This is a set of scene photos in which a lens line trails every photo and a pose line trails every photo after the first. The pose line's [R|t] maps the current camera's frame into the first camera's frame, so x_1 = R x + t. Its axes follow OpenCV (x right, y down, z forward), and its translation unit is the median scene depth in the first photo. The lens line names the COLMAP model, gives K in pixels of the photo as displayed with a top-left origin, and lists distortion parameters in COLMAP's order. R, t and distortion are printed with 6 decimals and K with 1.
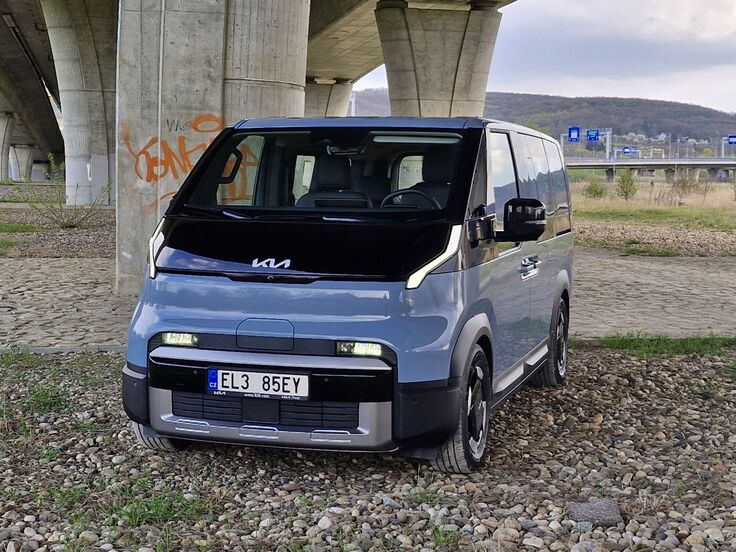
lens RADIAL K [[1169.6, 0, 368.0], [0, 1169.6, 276.0], [0, 0, 1]] dist [0.083071, -0.075479]
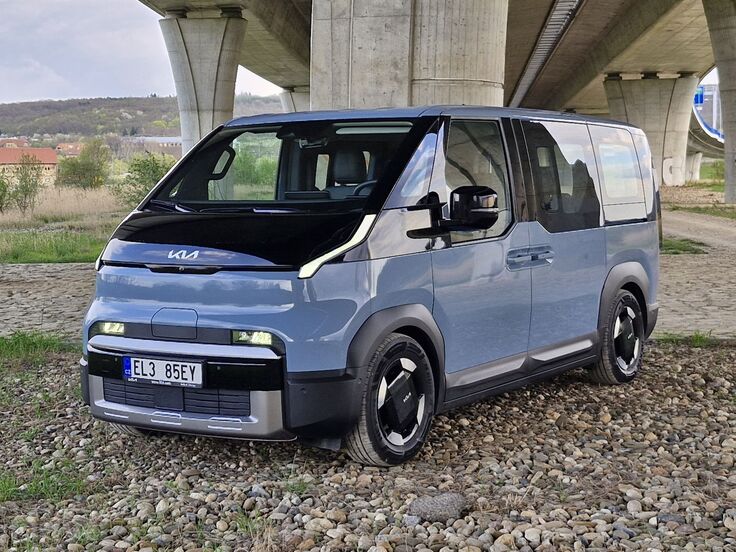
lens RADIAL K [[1169.6, 0, 368.0], [0, 1169.6, 276.0], [0, 0, 1]] dist [0.083071, -0.075479]
pose [[0.961133, -0.008191, -0.275965, 0.361878], [0.007561, 0.999966, -0.003345, 0.012577], [0.275983, 0.001128, 0.961162, 0.053784]]
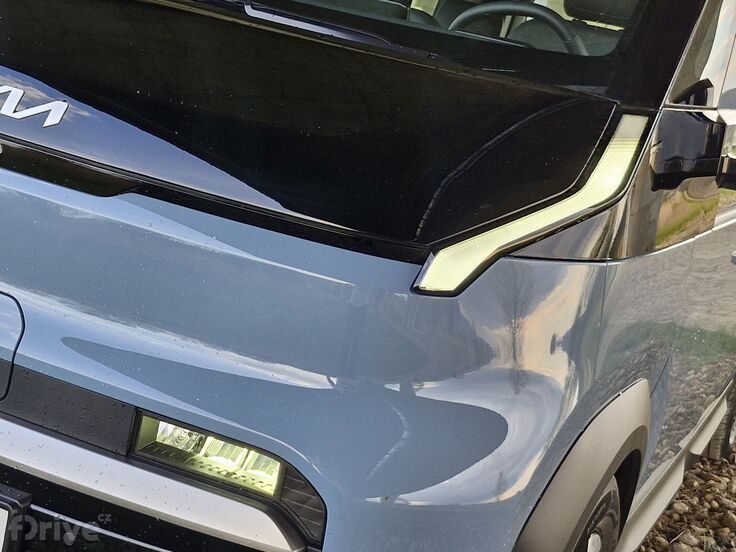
lens RADIAL K [[1169.6, 0, 368.0], [0, 1169.6, 276.0], [0, 0, 1]] dist [0.083071, -0.075479]
pose [[0.971968, 0.226150, -0.064306, 0.038492], [-0.219299, 0.970636, 0.098857, -0.017989], [0.084774, -0.081983, 0.993022, 0.706257]]
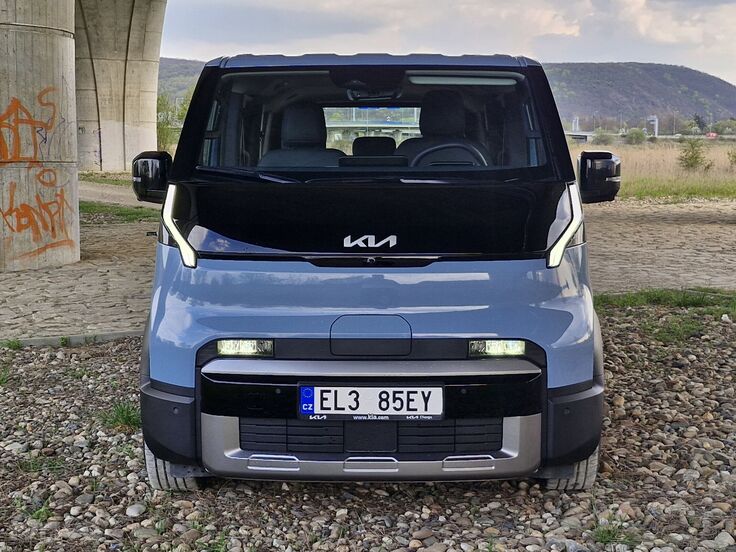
lens RADIAL K [[1169.6, 0, 368.0], [0, 1169.6, 276.0], [0, 0, 1]] dist [0.083071, -0.075479]
pose [[0.964235, -0.044954, 0.261209, -0.285600], [0.036062, 0.998598, 0.038739, -0.018036], [-0.262585, -0.027934, 0.964504, 0.271656]]
